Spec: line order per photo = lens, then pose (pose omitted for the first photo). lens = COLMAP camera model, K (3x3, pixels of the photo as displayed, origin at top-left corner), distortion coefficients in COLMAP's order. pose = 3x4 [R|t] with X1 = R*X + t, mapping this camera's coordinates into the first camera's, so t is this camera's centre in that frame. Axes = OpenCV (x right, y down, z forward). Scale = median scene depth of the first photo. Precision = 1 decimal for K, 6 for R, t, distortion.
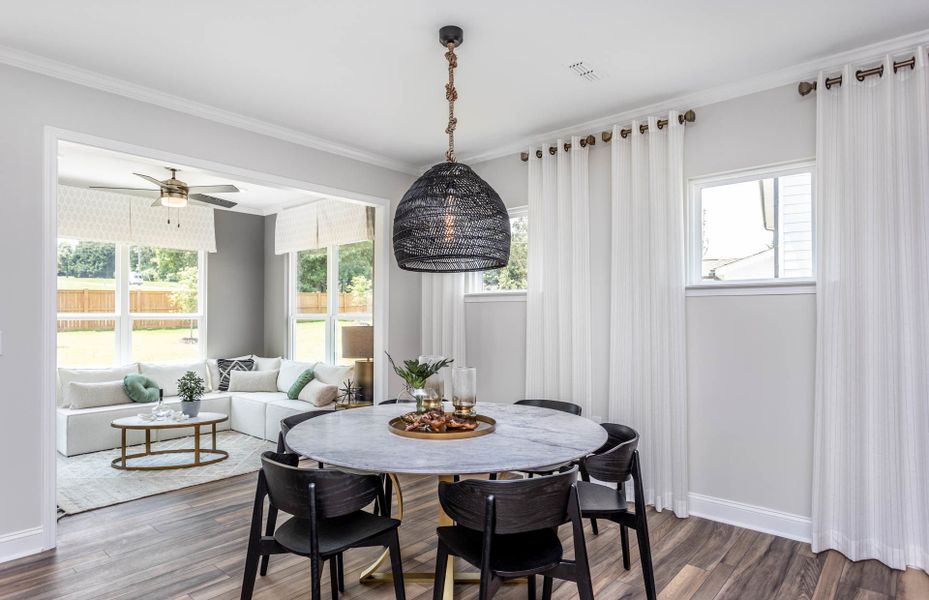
lens RADIAL K [[537.9, 0, 462.1], [0, 537.9, 307.8], [0, 0, 1]] dist [-0.002223, -0.001323]
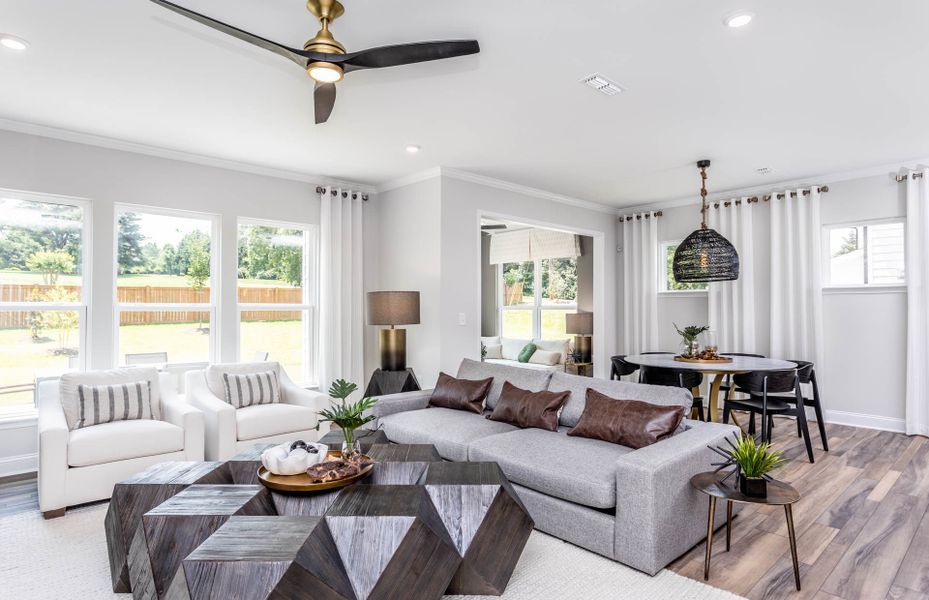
lens RADIAL K [[502.0, 0, 465.6], [0, 502.0, 300.3], [0, 0, 1]] dist [-0.002987, 0.000247]
pose [[0.991205, -0.001091, -0.132328, -0.470249], [0.000532, 0.999991, -0.004264, 0.003373], [0.132331, 0.004156, 0.991197, -0.687026]]
